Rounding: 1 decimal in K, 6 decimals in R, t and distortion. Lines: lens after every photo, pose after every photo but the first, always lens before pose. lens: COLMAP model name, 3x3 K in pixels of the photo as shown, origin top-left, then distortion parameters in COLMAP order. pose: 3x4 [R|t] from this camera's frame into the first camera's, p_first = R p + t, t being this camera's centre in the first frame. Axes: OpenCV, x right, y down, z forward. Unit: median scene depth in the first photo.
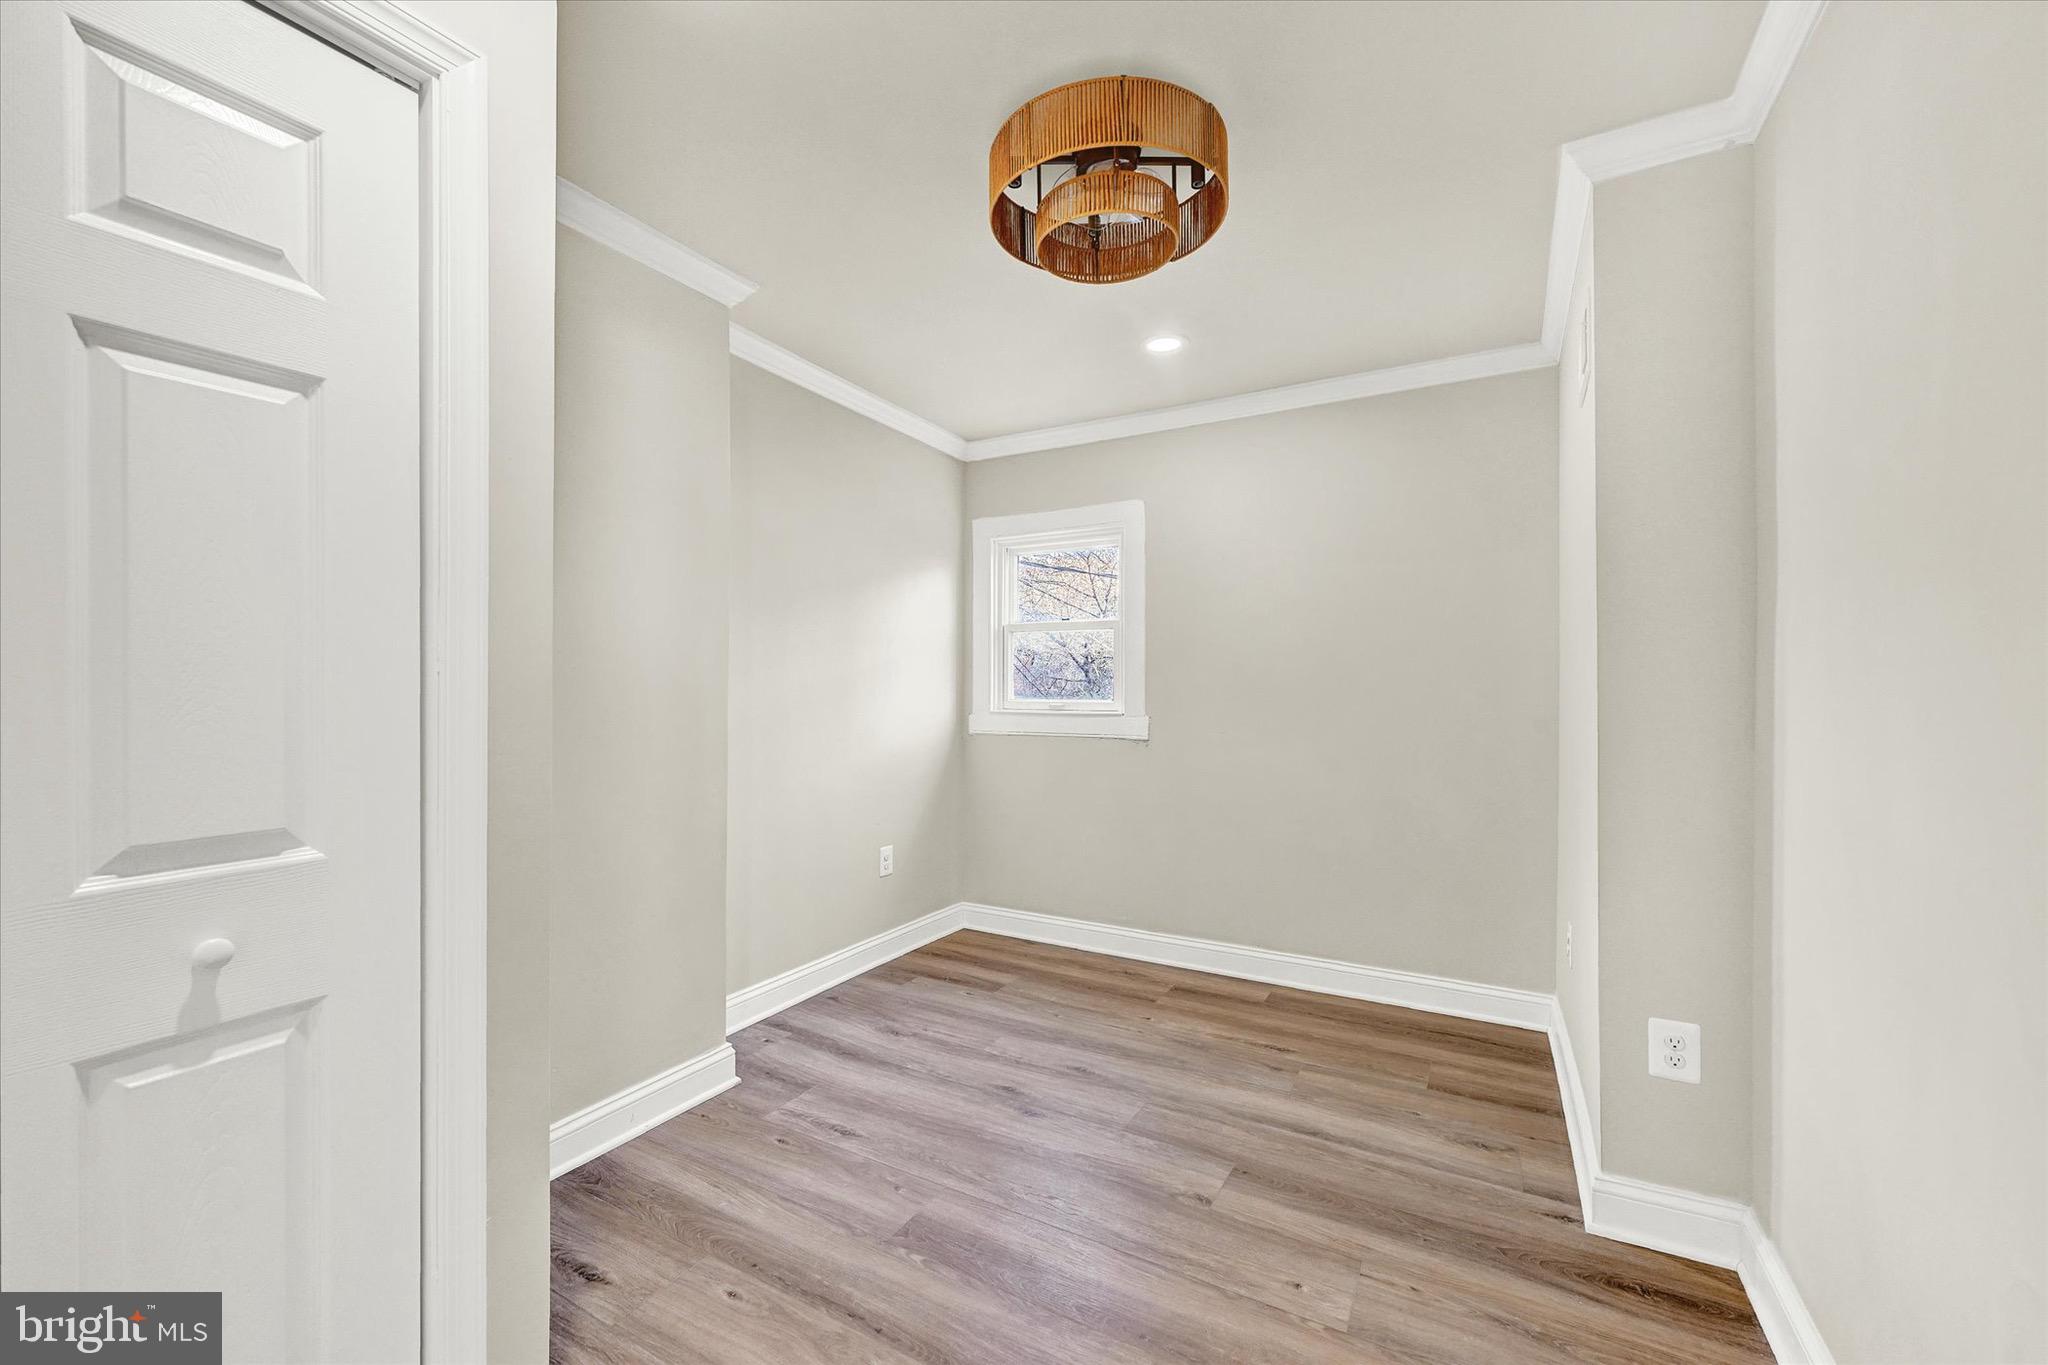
lens RADIAL K [[826.3, 0, 1020.6], [0, 826.3, 685.7], [0, 0, 1]] dist [-0.001791, -0.000423]
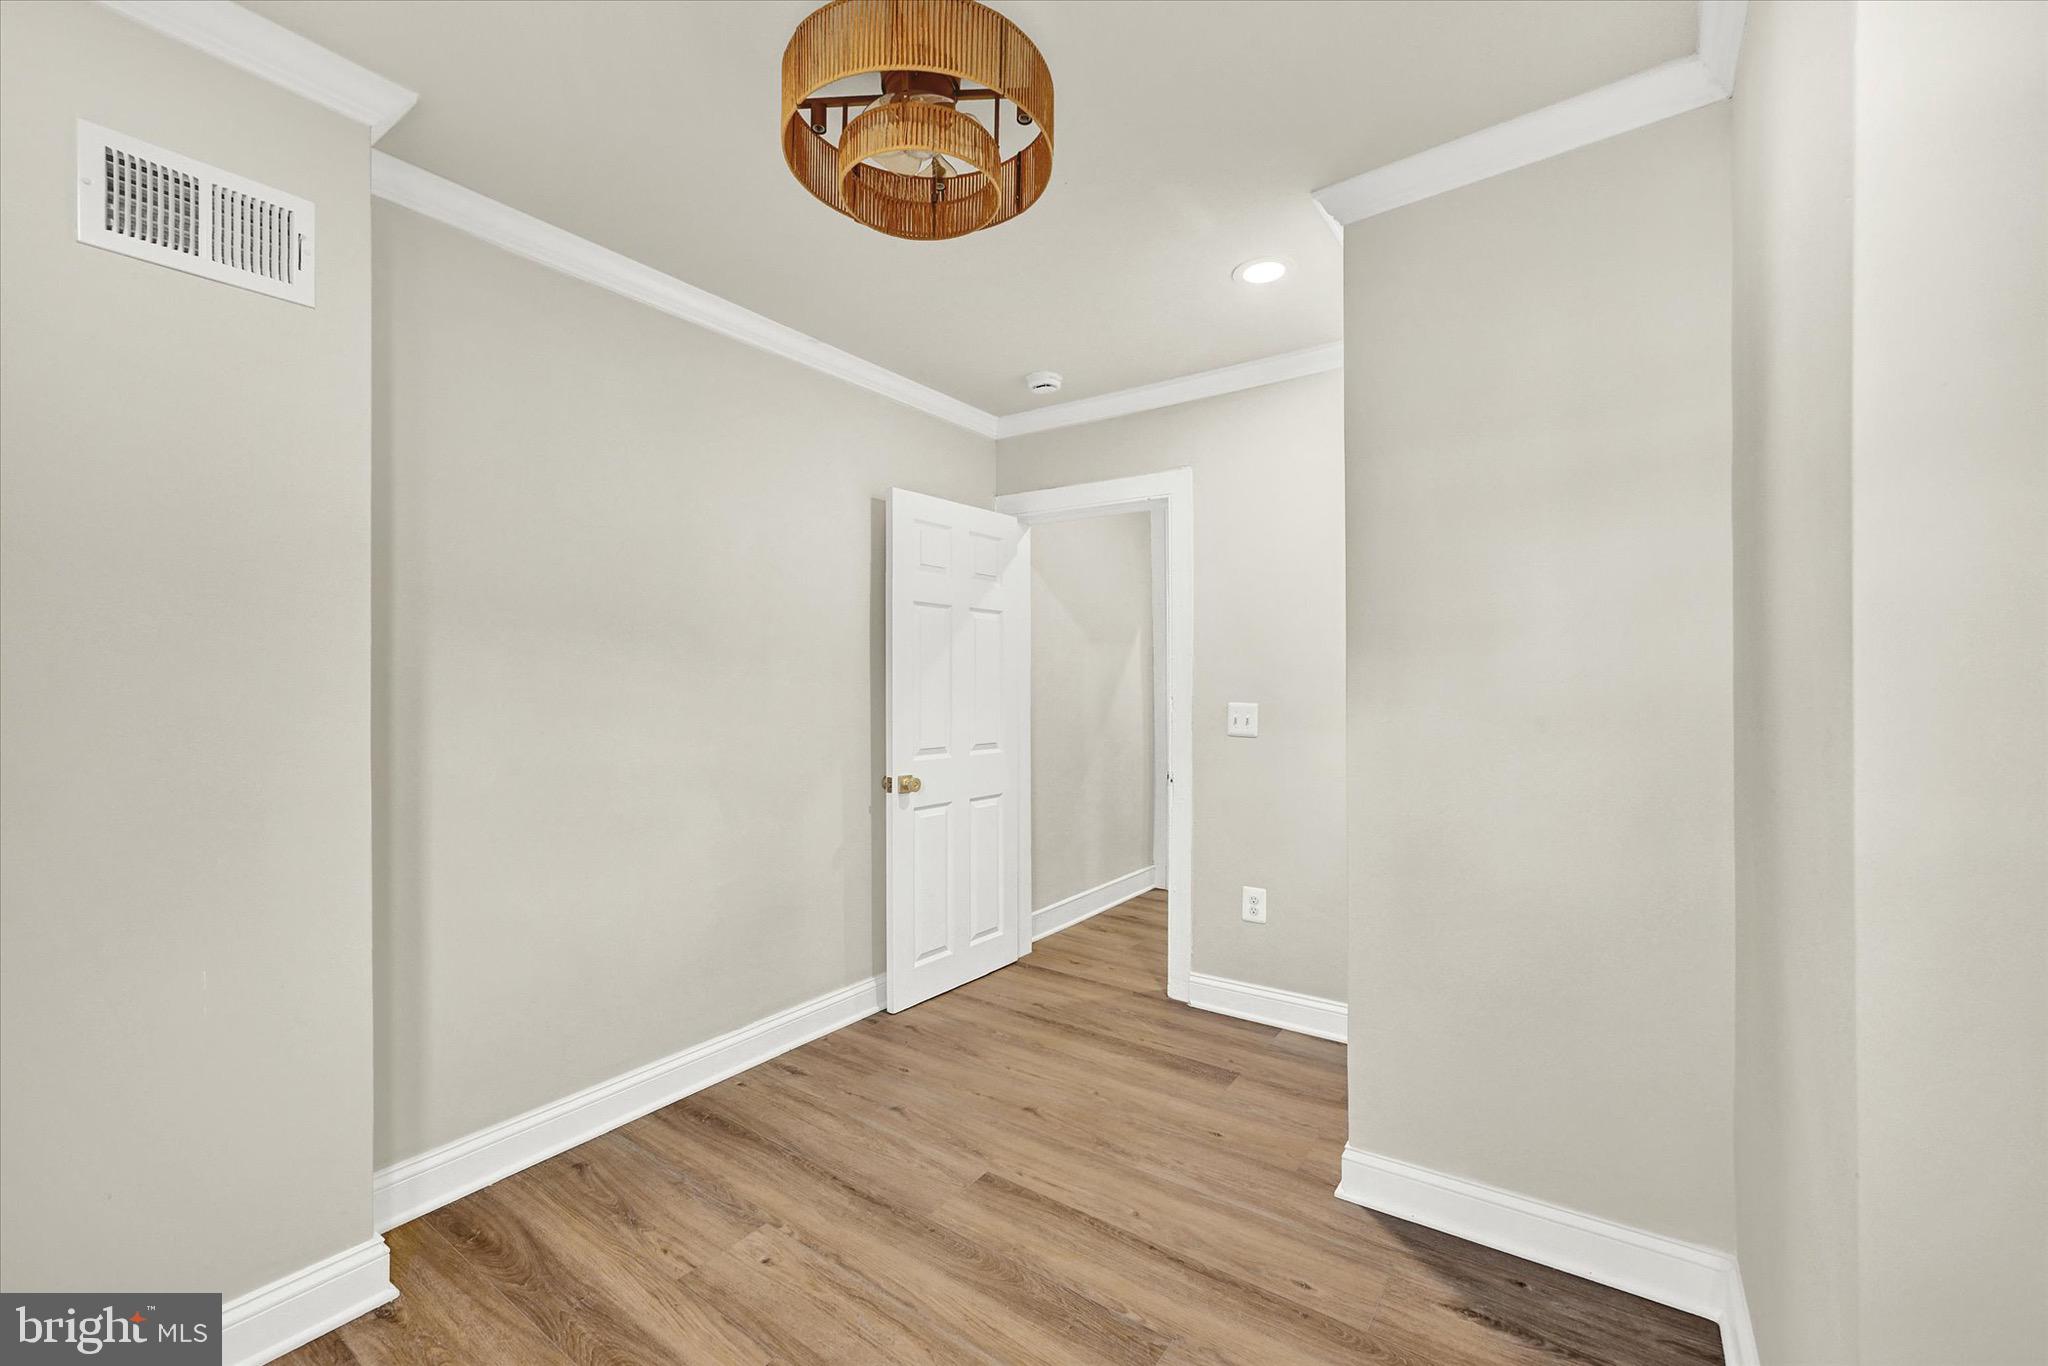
lens RADIAL K [[826.3, 0, 1026.5], [0, 826.3, 685.2], [0, 0, 1]] dist [-0.001791, -0.000423]
pose [[-0.994688, 0.001888, 0.102915, -0.110097], [0.001572, 0.999994, -0.003153, -0.010643], [-0.102920, -0.002975, -0.994685, 2.047401]]
